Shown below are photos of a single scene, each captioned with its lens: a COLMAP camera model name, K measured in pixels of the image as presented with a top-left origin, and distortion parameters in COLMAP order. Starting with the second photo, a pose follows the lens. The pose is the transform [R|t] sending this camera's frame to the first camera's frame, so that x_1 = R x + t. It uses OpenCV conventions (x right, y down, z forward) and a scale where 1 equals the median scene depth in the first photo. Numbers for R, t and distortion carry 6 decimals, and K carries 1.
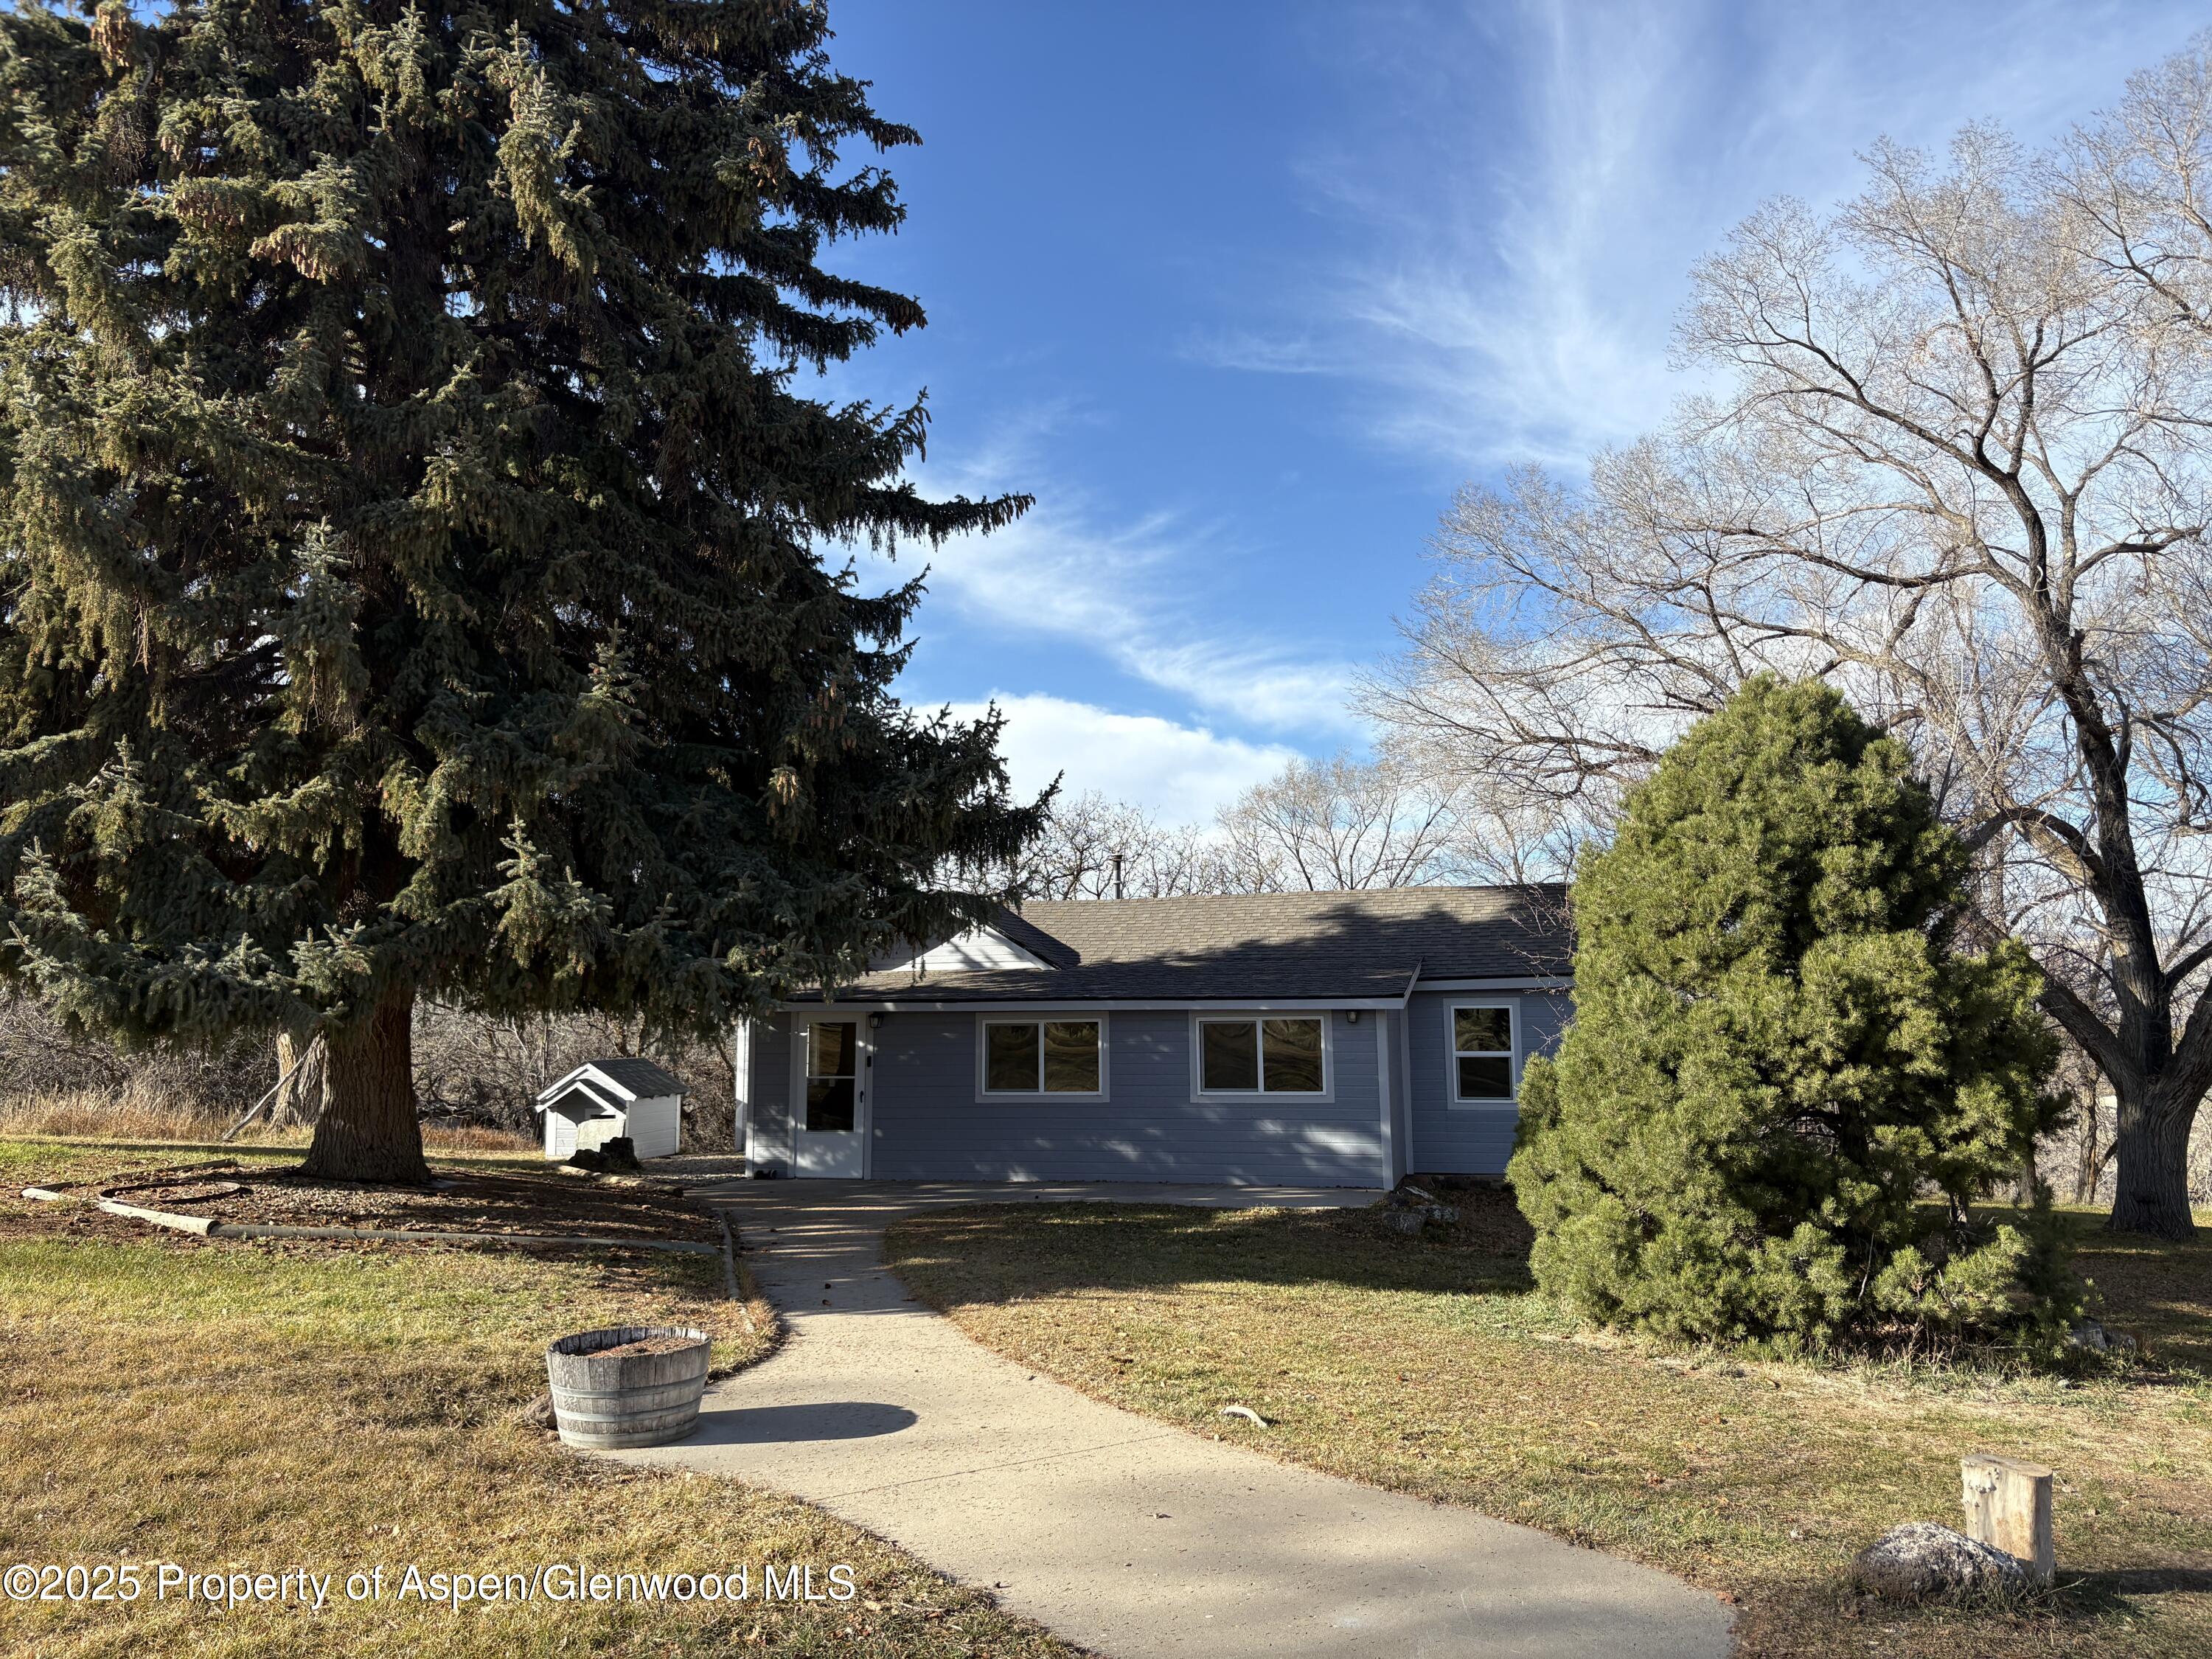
lens RADIAL K [[1698.1, 0, 1106.0], [0, 1698.1, 829.5], [0, 0, 1]] dist [0.191744, 0.000680]
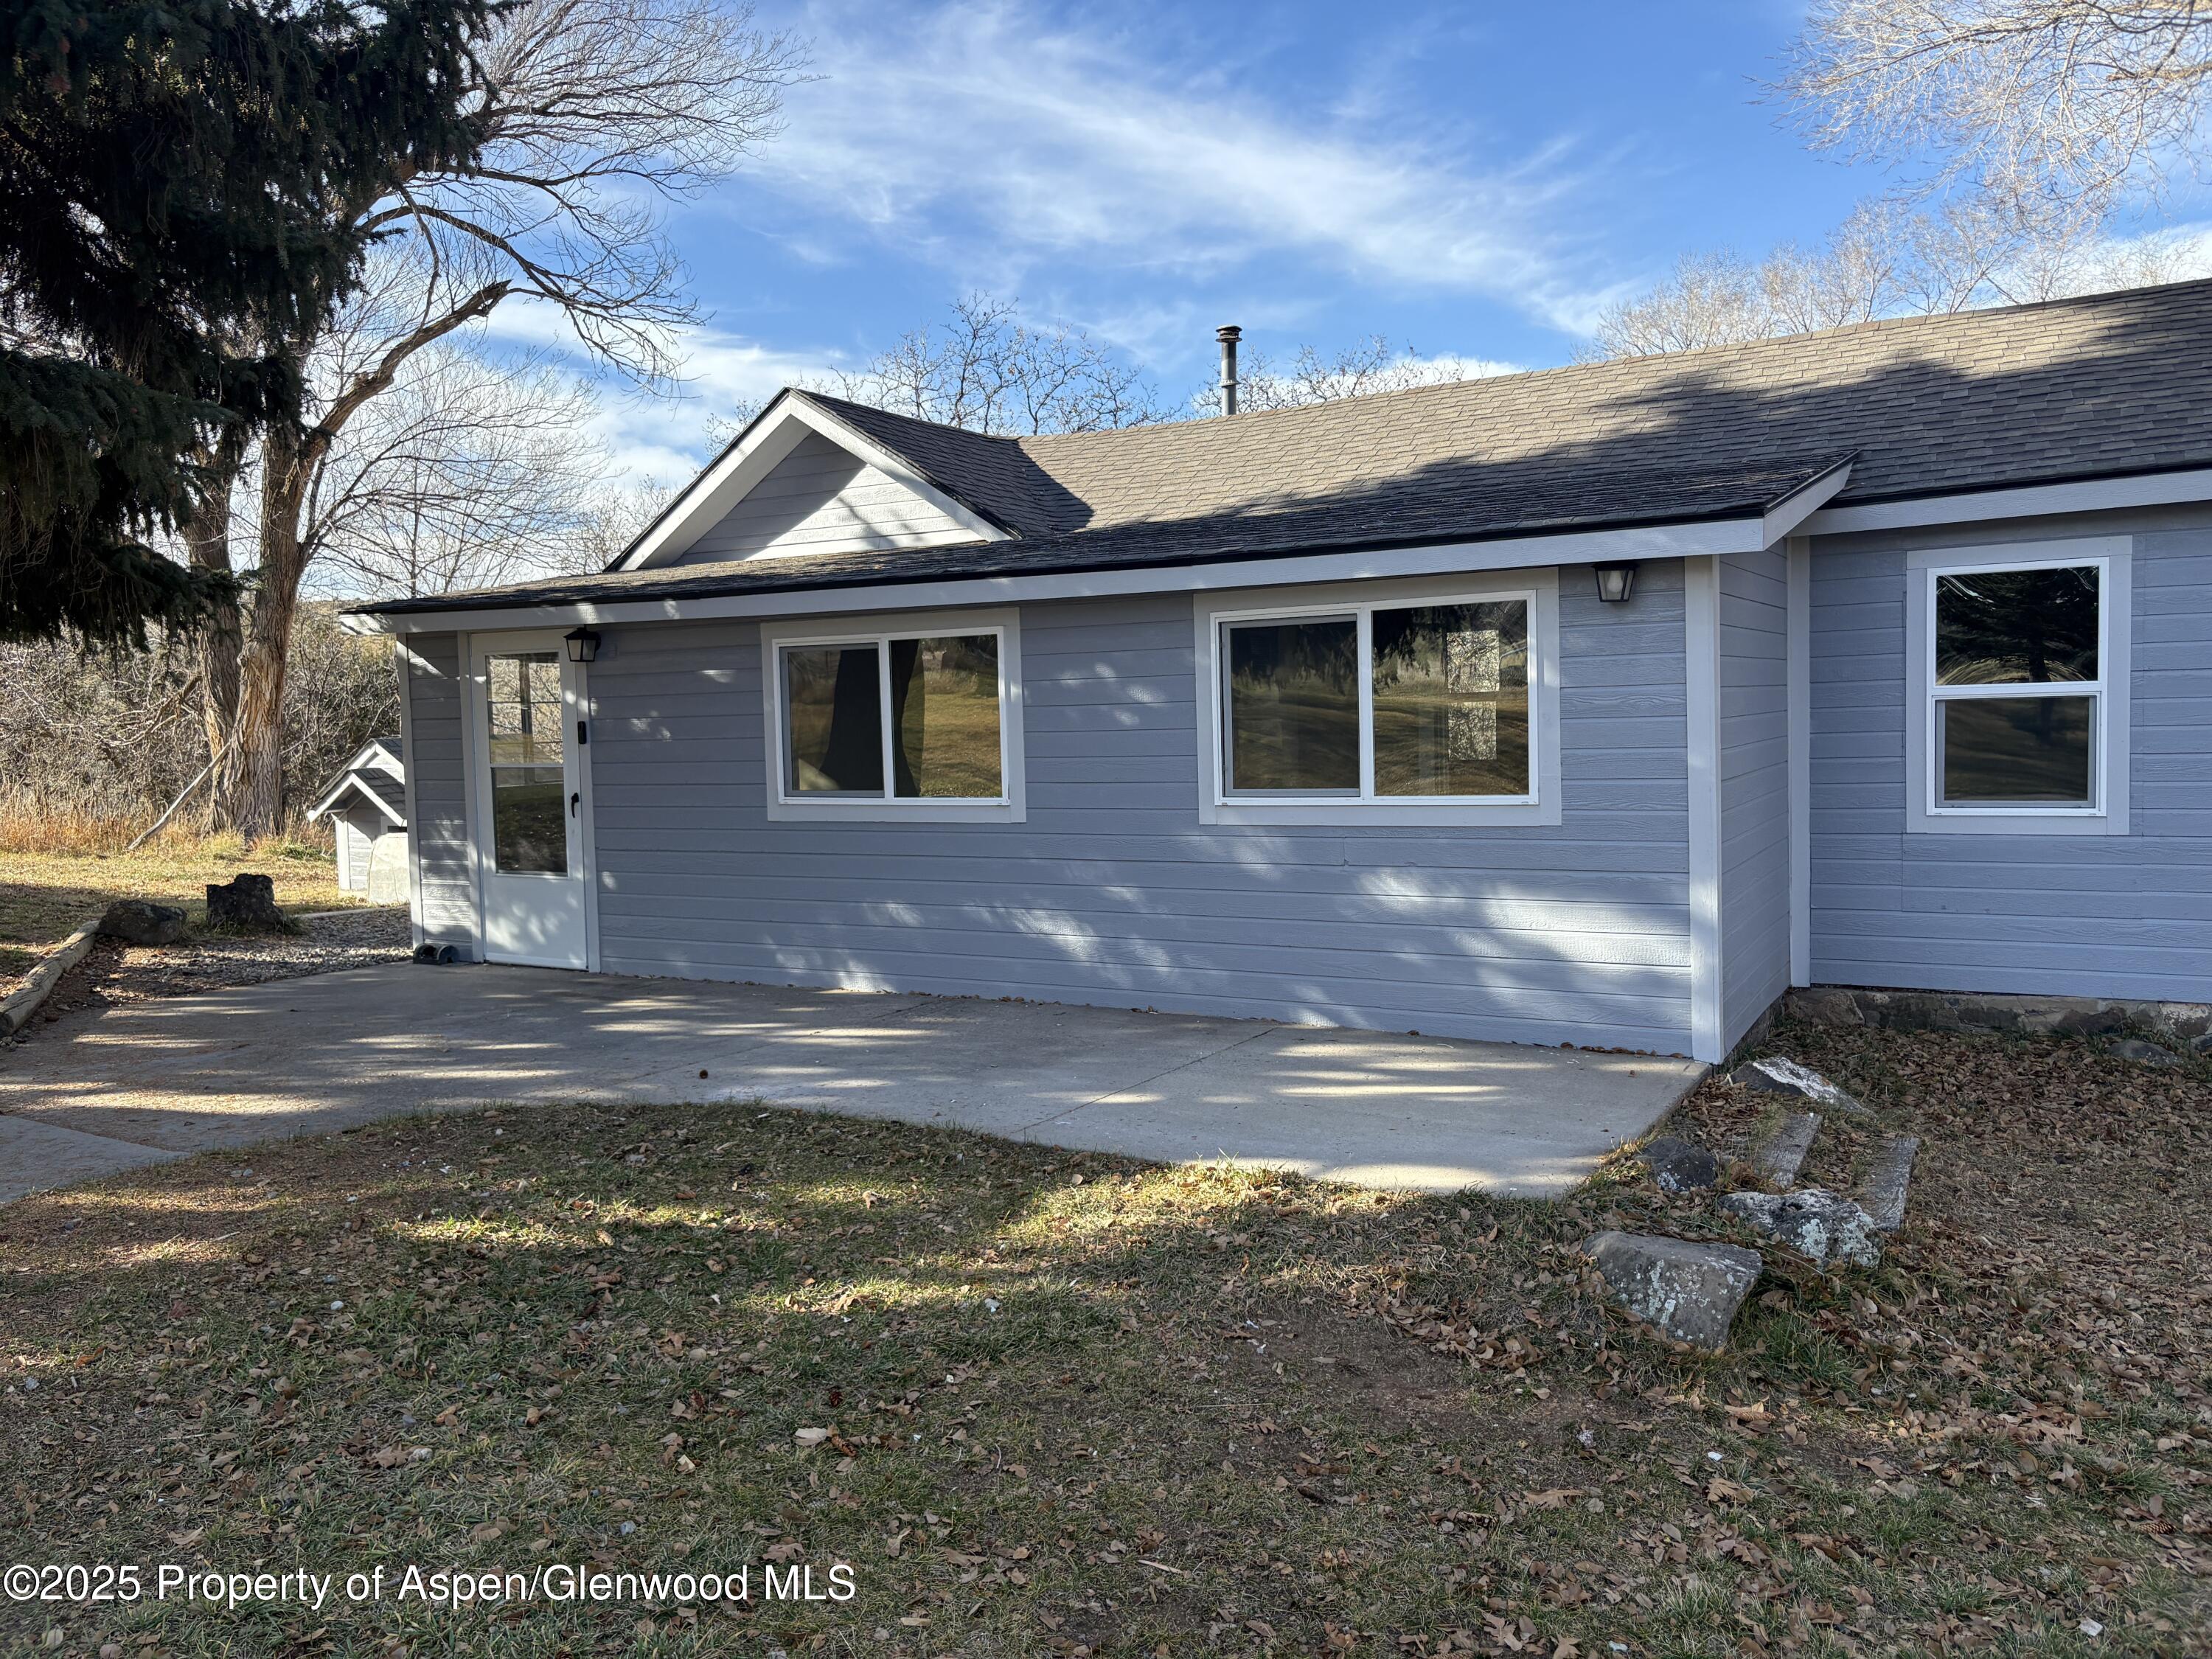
lens RADIAL K [[1696.6, 0, 1106.0], [0, 1696.6, 829.5], [0, 0, 1]] dist [0.009415, 0.003441]
pose [[0.965457, 0.002457, -0.260551, 0.123080], [0.043554, 0.984365, 0.170673, 0.087467], [0.256897, -0.176125, 0.950255, 0.583205]]
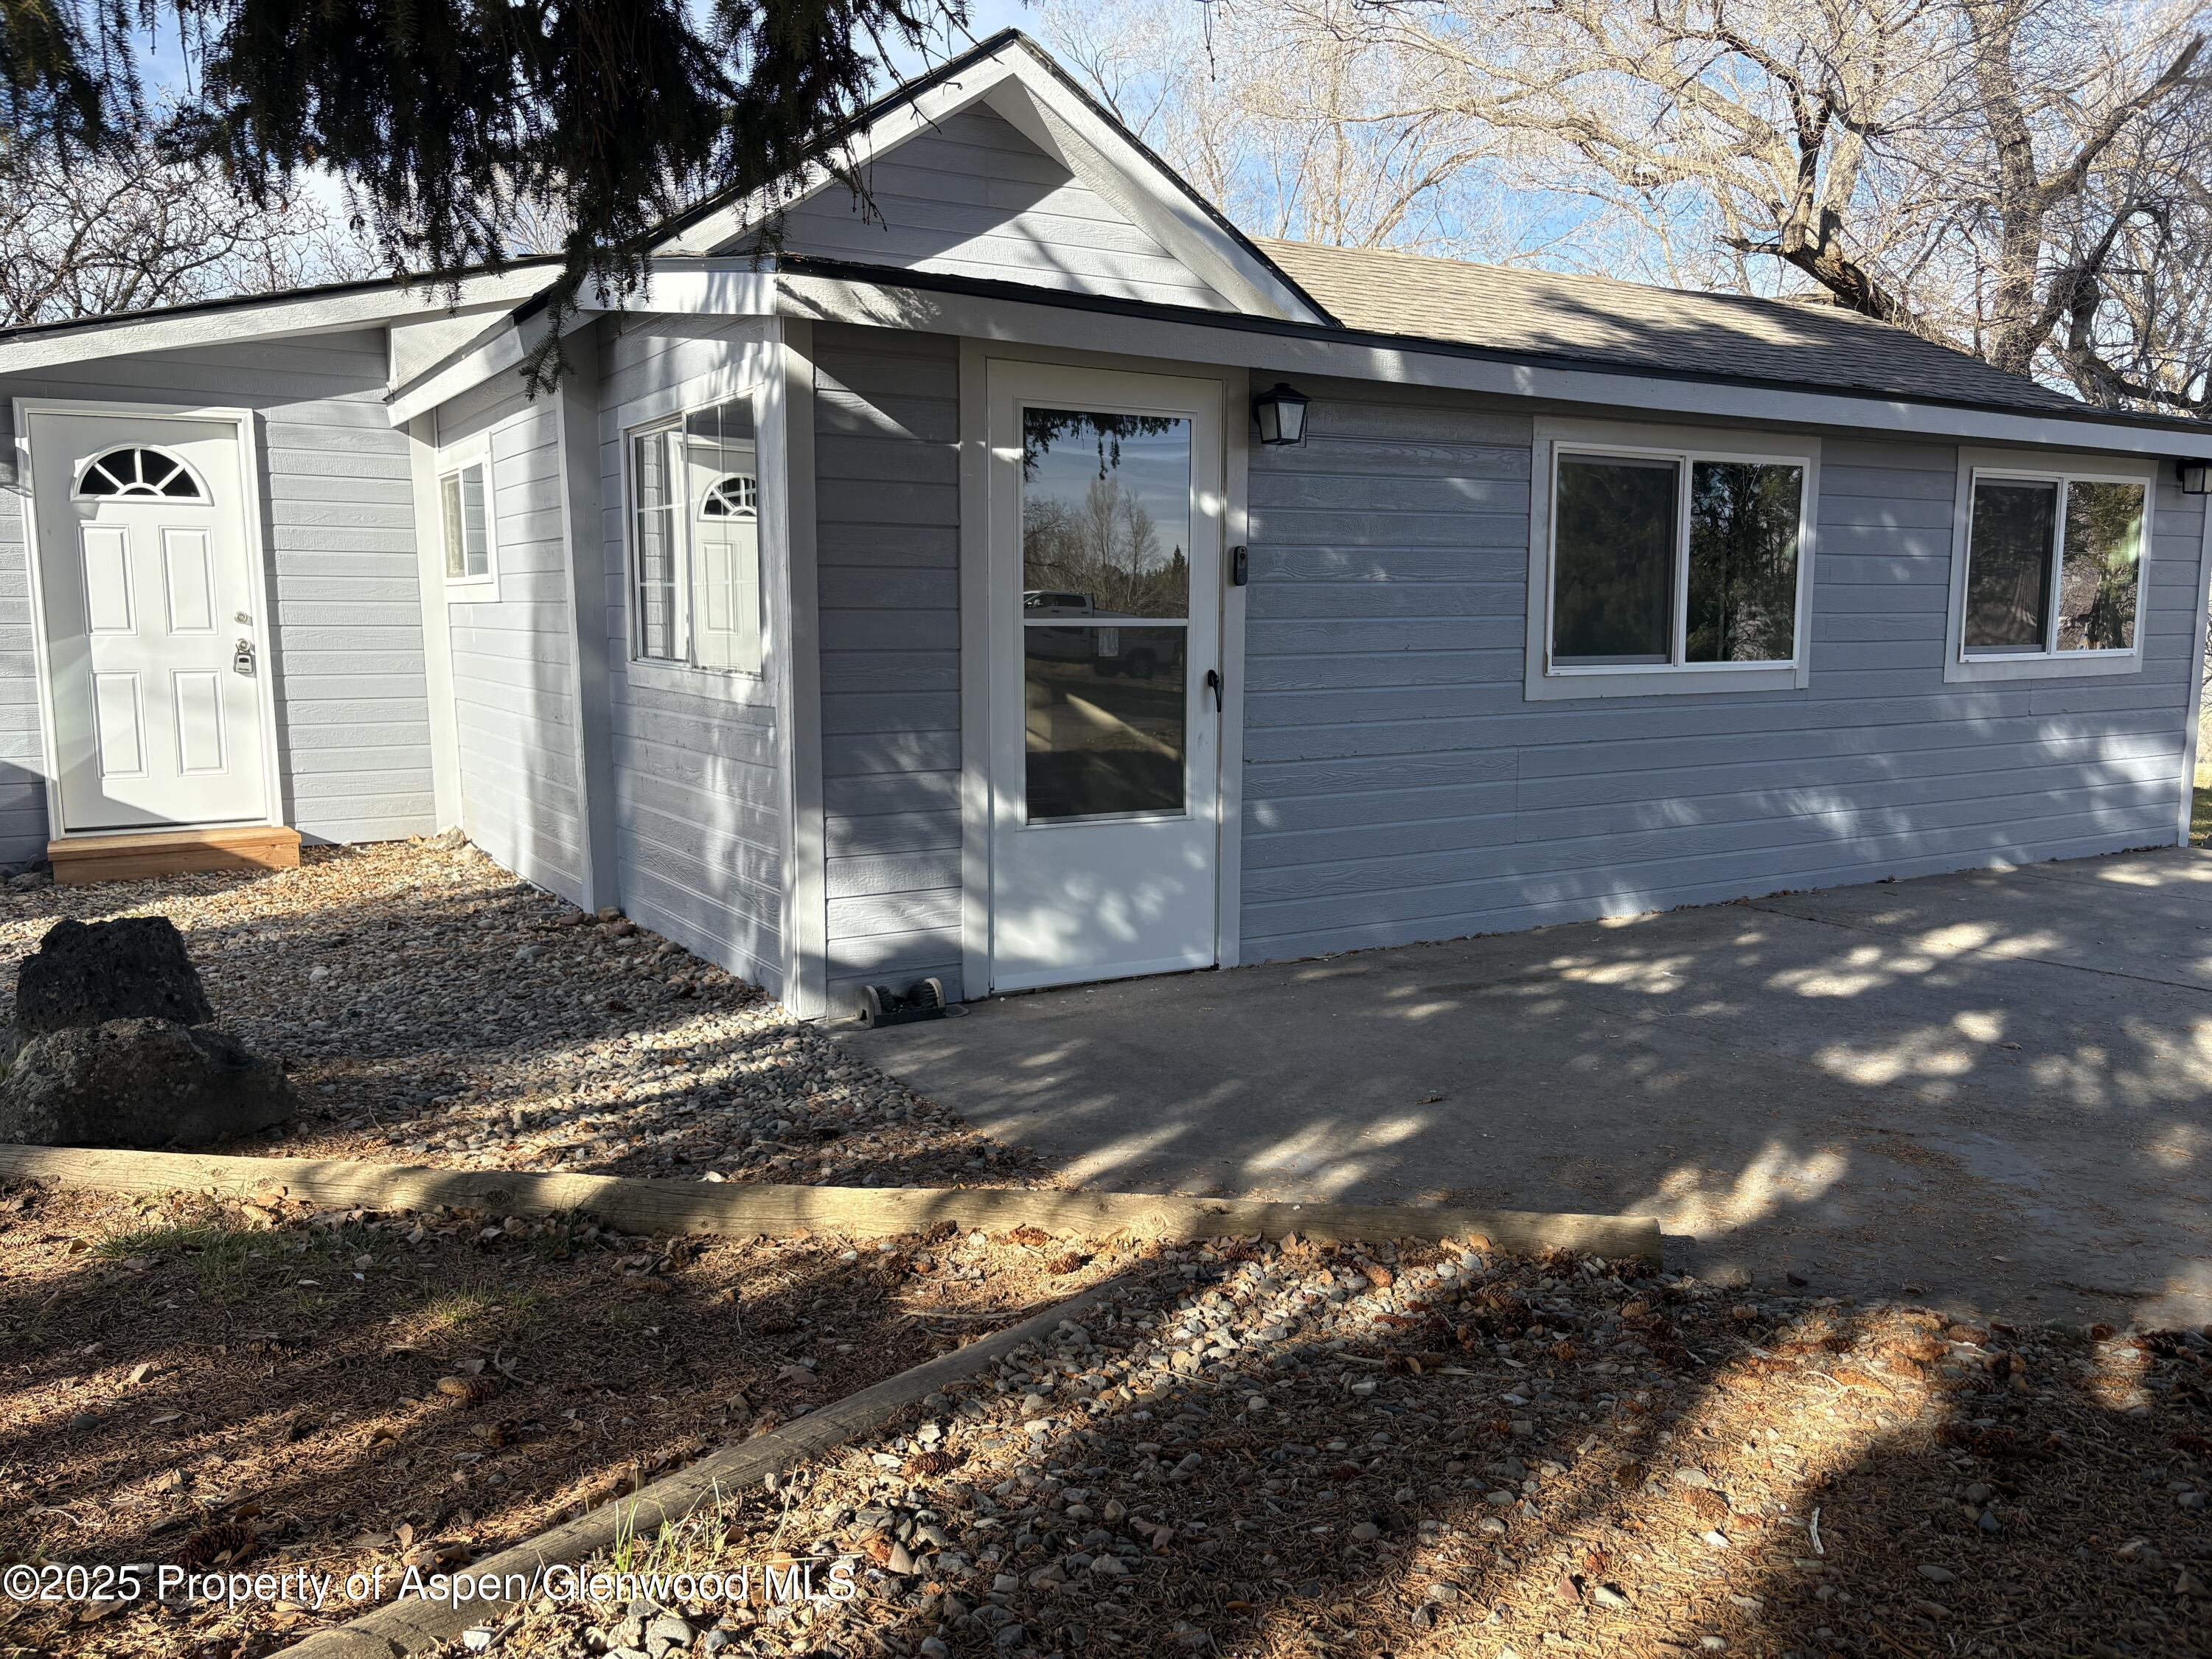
lens RADIAL K [[1671.6, 0, 1104.6], [0, 1671.6, 874.0], [0, 0, 1]] dist [0.040898, -0.000746]
pose [[0.699600, -0.101799, 0.707246, -0.350120], [-0.080926, 0.972142, 0.219979, 0.125258], [-0.709937, -0.211132, 0.671873, 0.818484]]
